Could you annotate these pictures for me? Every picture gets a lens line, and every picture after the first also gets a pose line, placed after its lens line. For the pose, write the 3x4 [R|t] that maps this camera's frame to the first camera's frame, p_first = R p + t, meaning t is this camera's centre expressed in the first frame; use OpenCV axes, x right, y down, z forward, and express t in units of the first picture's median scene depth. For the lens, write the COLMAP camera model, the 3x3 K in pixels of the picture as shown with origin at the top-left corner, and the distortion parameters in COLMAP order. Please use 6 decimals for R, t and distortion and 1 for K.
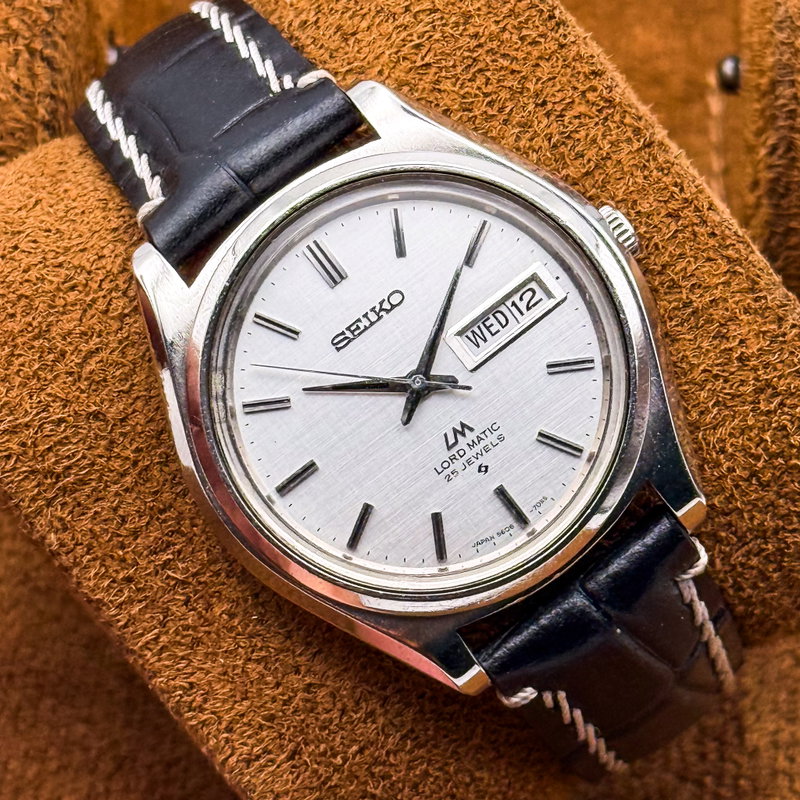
lens RADIAL K [[3854.9, 0, 400.0], [0, 3854.9, 400.0], [0, 0, 1]] dist [-0.305812, 6.986902]
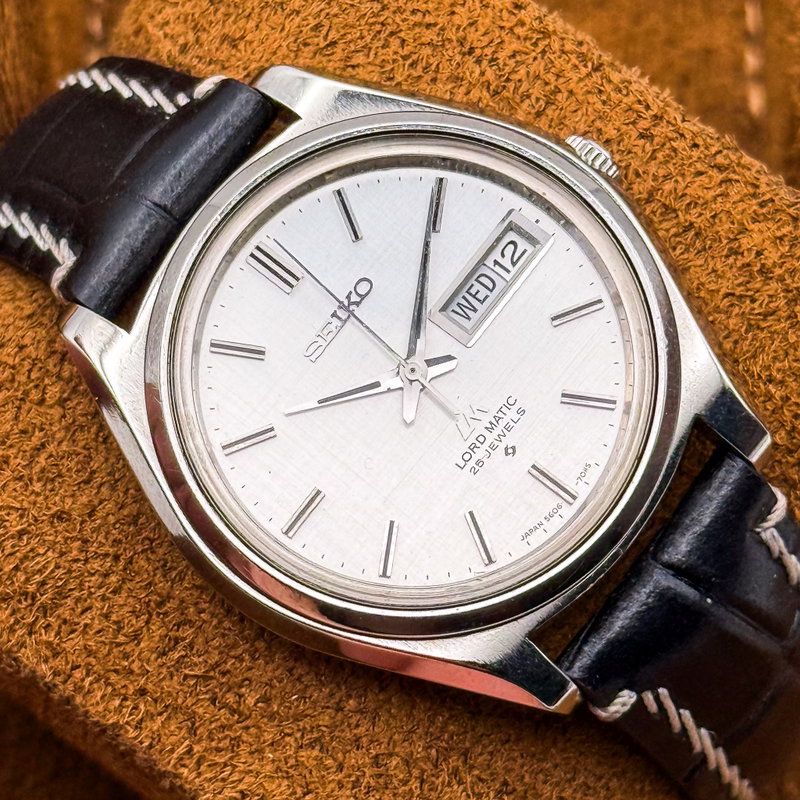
lens RADIAL K [[3854.9, 0, 400.0], [0, 3854.9, 400.0], [0, 0, 1]] dist [-0.305812, 6.986902]
pose [[0.968788, -0.243580, 0.046032, -0.038336], [0.247722, 0.958159, -0.143404, 0.121642], [-0.009176, 0.150331, 0.988593, 0.142006]]
